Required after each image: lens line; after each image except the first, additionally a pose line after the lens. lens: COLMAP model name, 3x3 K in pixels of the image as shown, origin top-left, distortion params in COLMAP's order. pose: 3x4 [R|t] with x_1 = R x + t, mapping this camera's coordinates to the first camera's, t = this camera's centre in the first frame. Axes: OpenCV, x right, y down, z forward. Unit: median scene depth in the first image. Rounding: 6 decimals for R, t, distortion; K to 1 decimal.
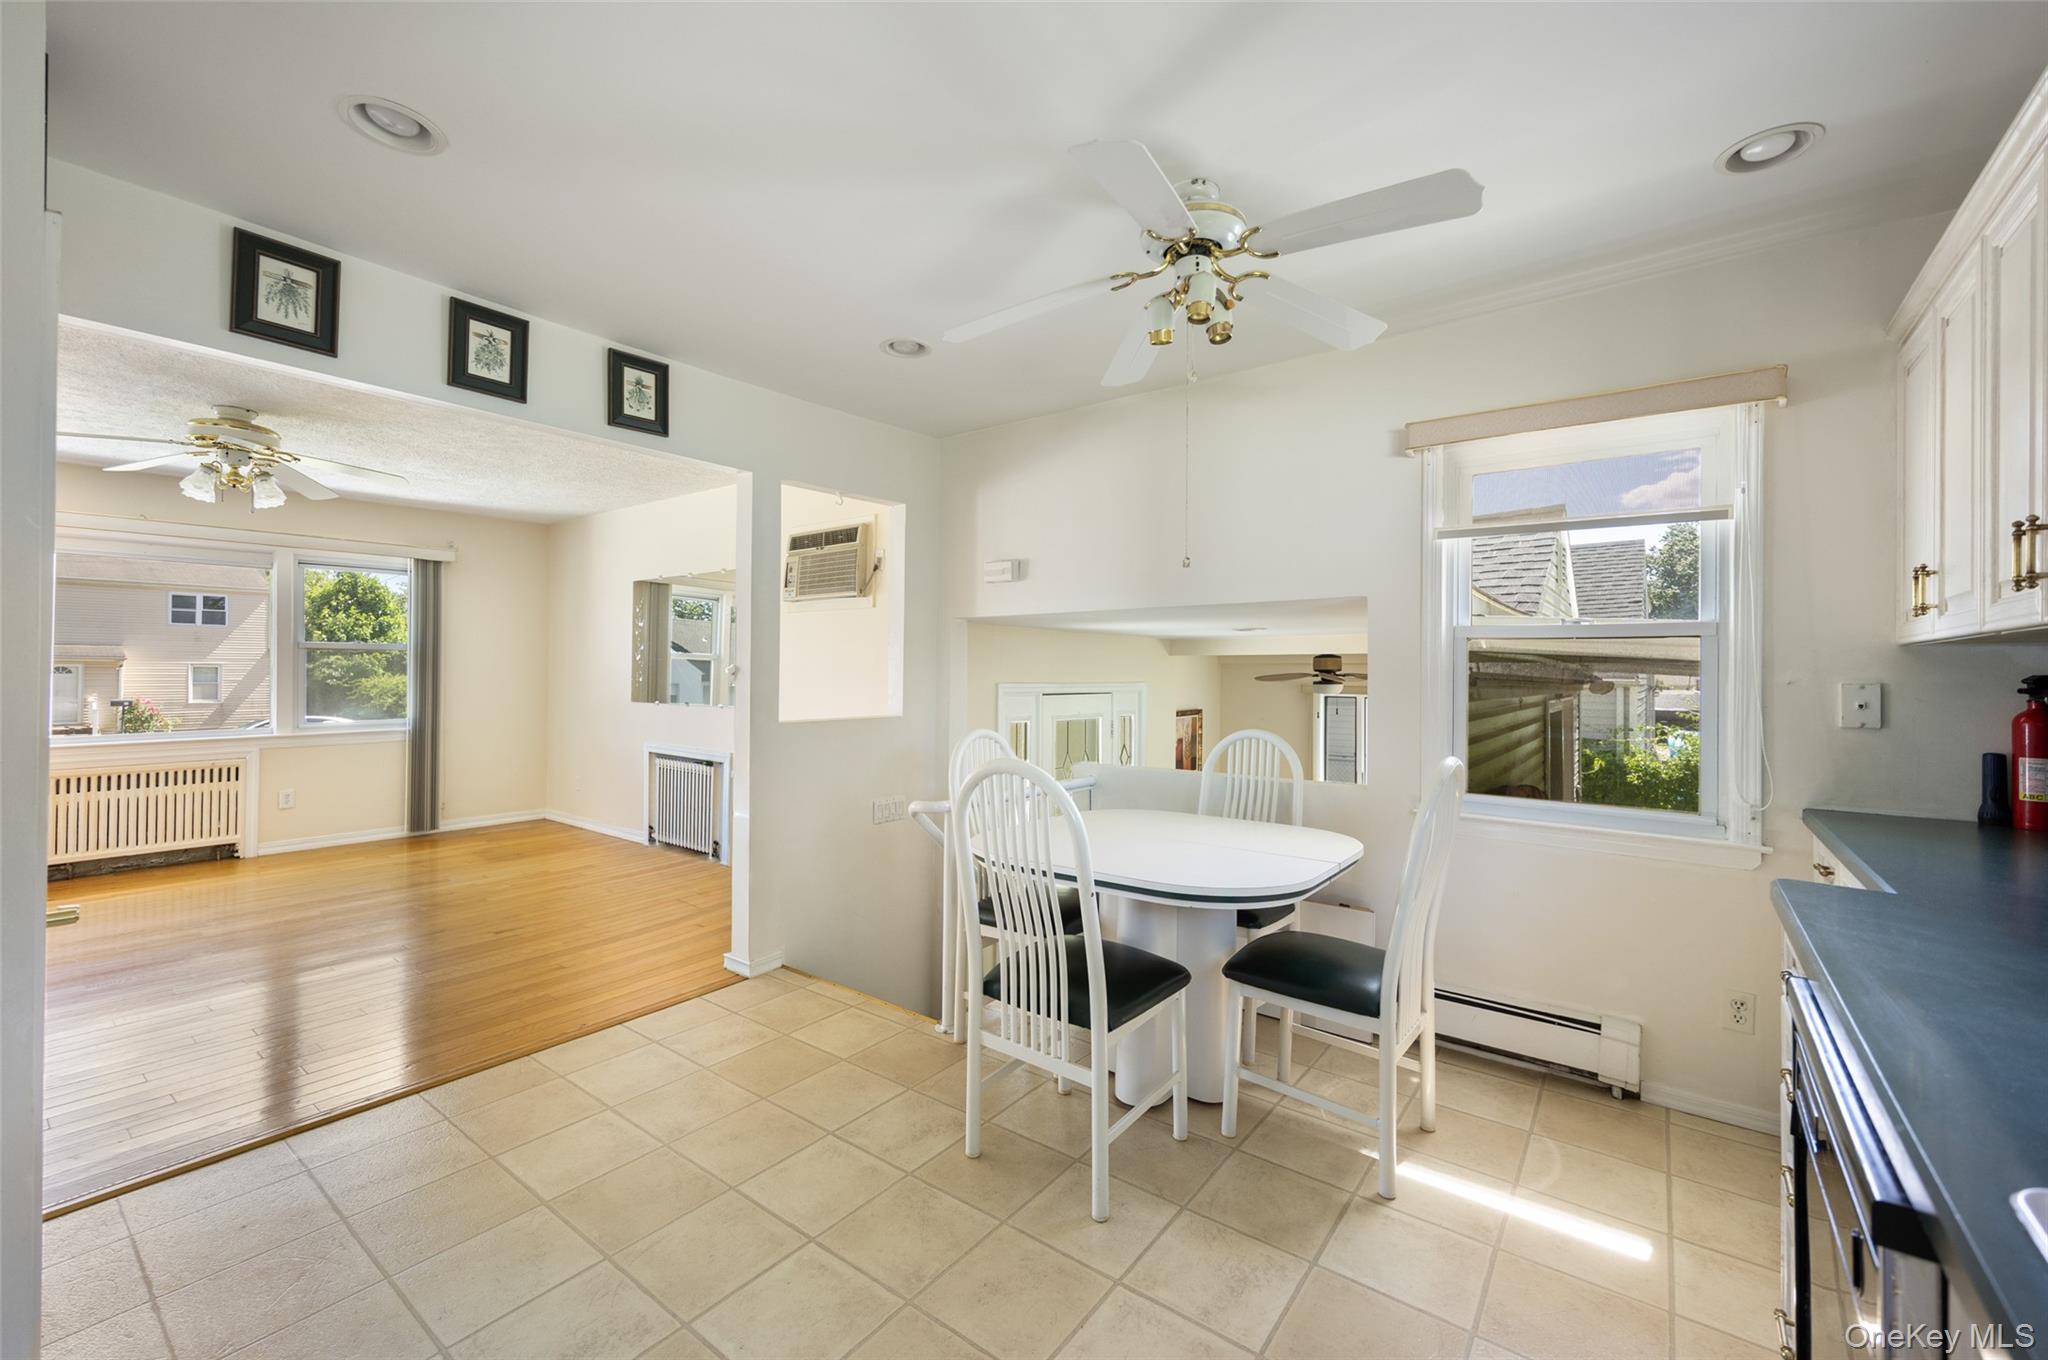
lens RADIAL K [[822.5, 0, 1028.9], [0, 822.5, 672.6], [0, 0, 1]] dist [-0.000246, 0.000026]
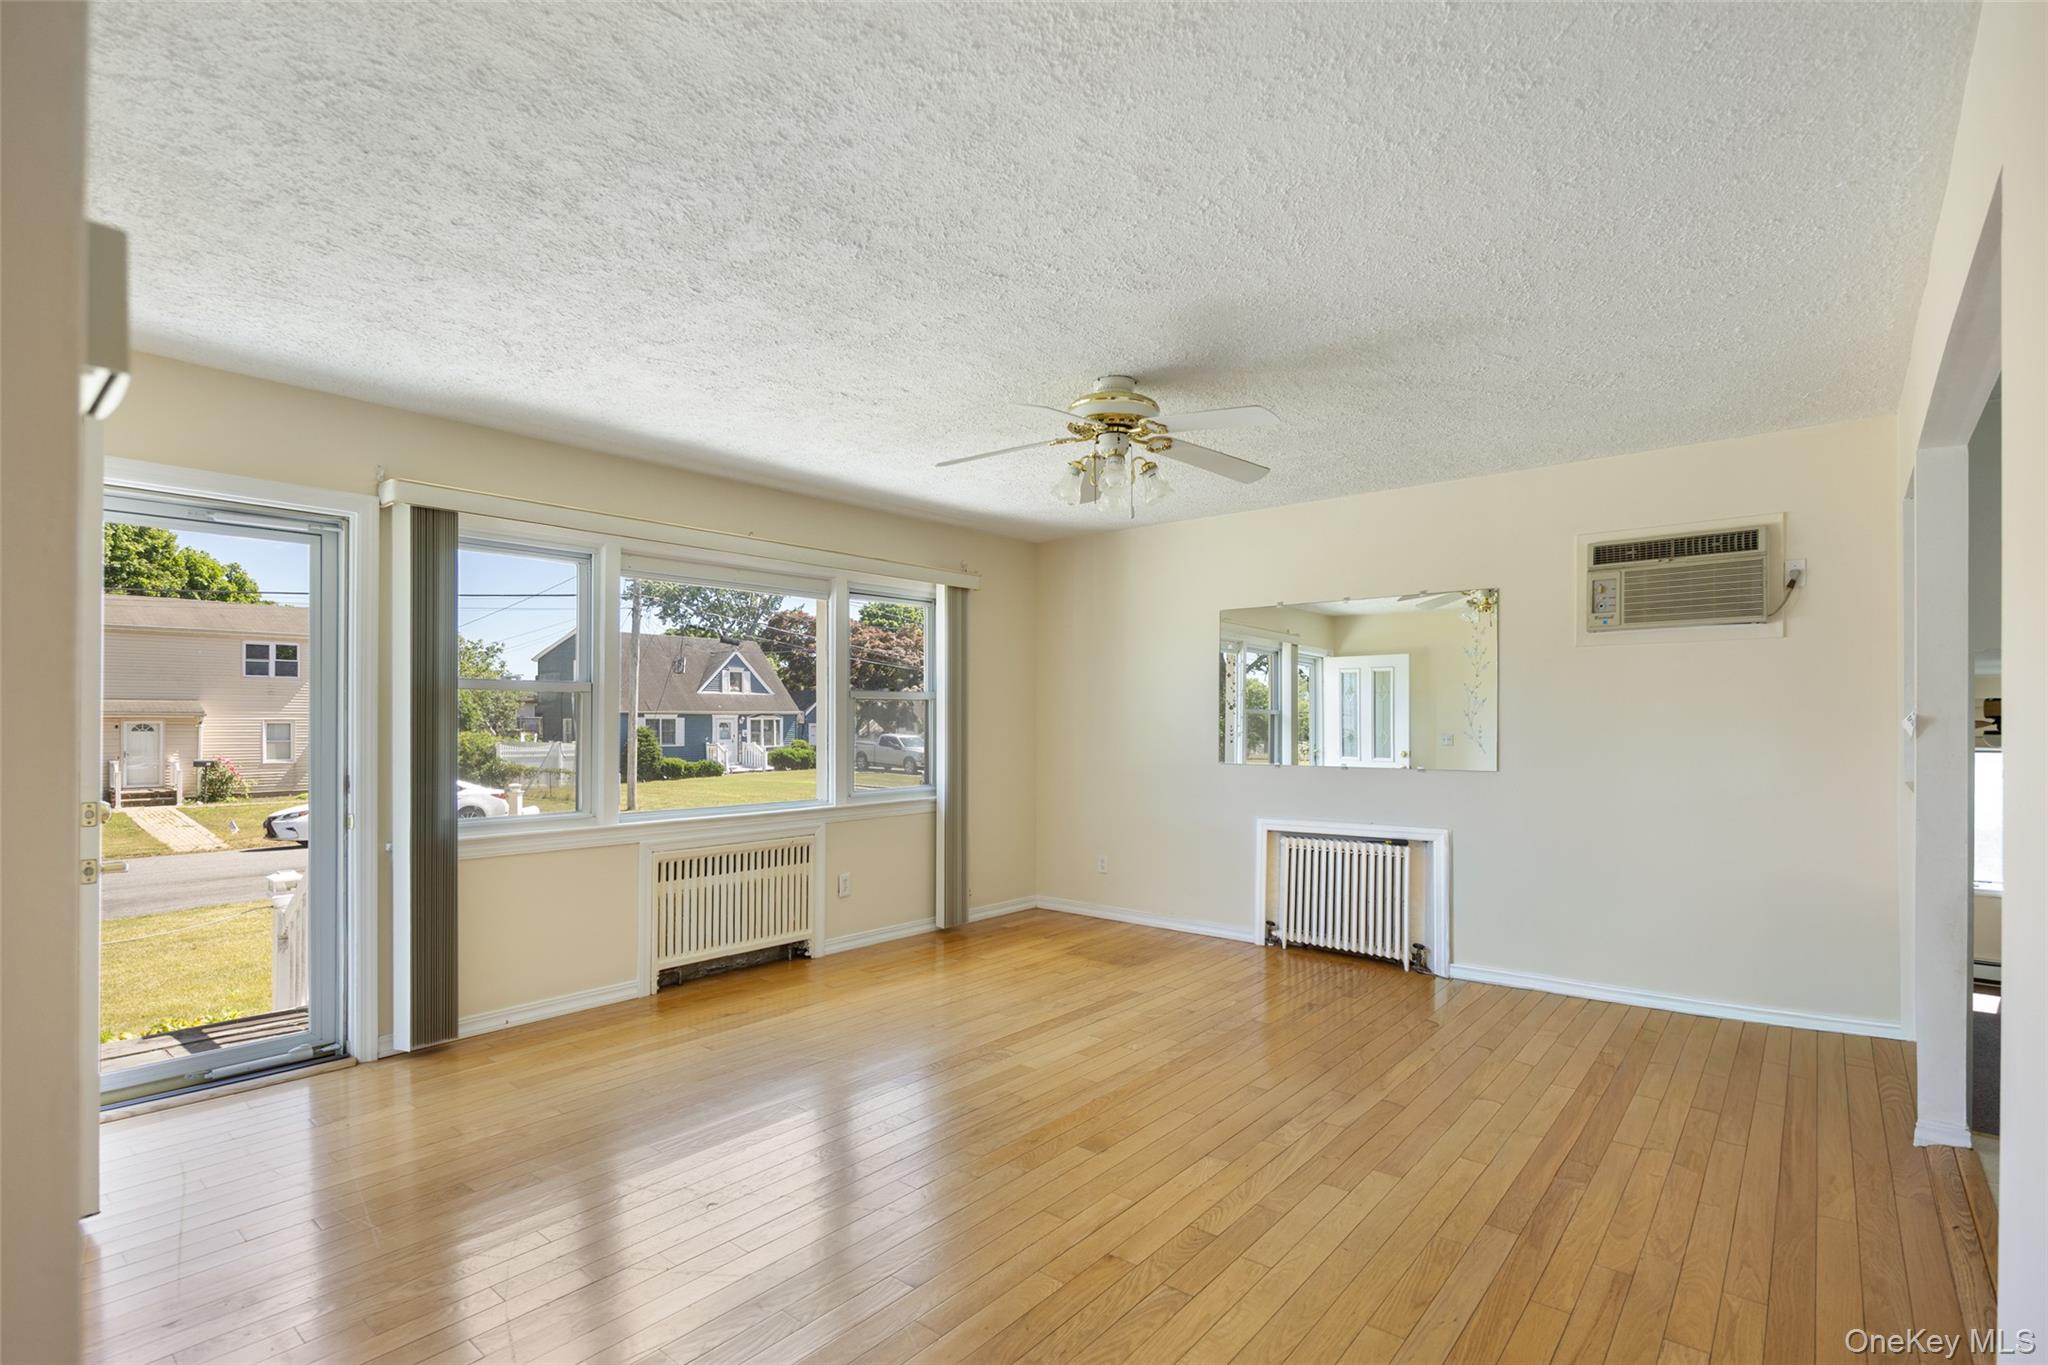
lens RADIAL K [[942.9, 0, 997.4], [0, 942.9, 725.6], [0, 0, 1]] dist [-0.002459, -0.000281]
pose [[0.997931, -0.003250, -0.064207, -0.163480], [0.003147, 0.999994, -0.001714, -0.000069], [0.064212, 0.001508, 0.997935, 0.020432]]
